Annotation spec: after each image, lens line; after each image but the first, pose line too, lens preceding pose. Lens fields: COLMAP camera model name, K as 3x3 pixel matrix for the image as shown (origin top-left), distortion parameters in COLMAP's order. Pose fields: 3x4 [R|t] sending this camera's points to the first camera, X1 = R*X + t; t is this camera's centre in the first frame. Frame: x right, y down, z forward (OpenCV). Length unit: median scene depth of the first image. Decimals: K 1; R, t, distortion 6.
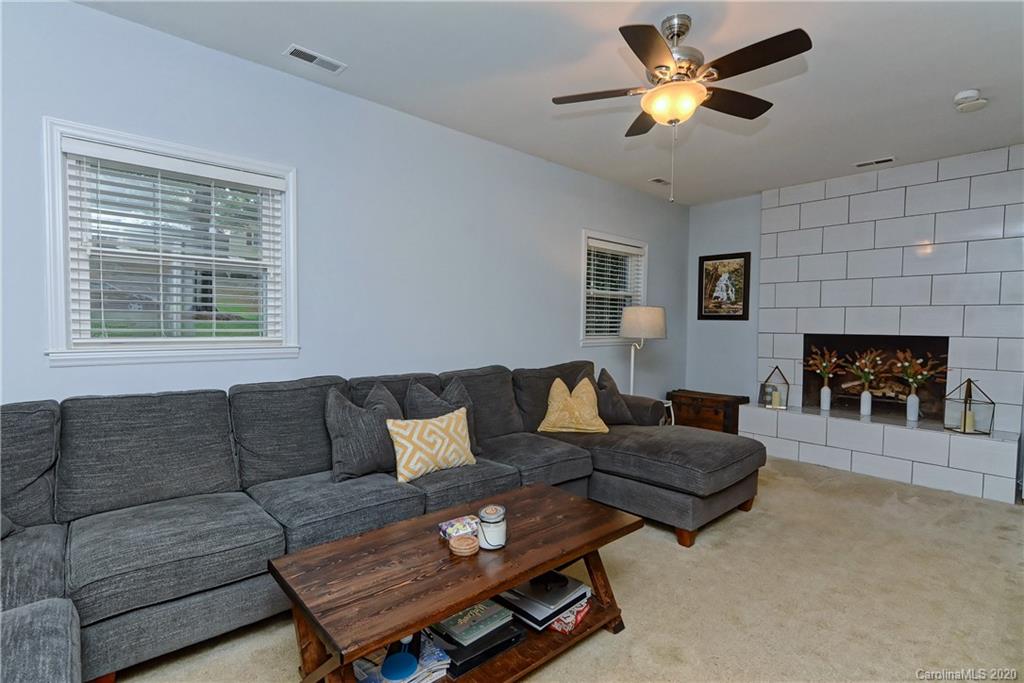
lens RADIAL K [[495.5, 0, 512.3], [0, 495.5, 349.2], [0, 0, 1]] dist [0.006629, -0.002273]
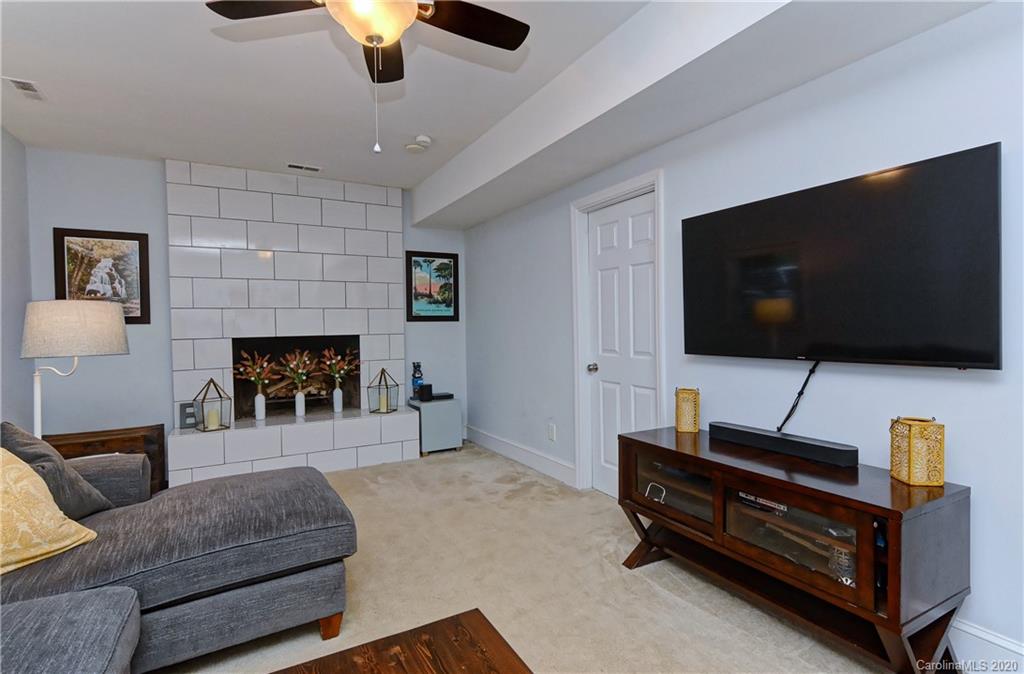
lens RADIAL K [[495.5, 0, 516.2], [0, 495.5, 338.1], [0, 0, 1]] dist [0.006629, -0.002273]
pose [[0.221377, -0.042074, 0.974280, -0.170842], [0.069066, 0.997237, 0.027372, -0.022111], [-0.972739, 0.061230, 0.223672, 0.342173]]
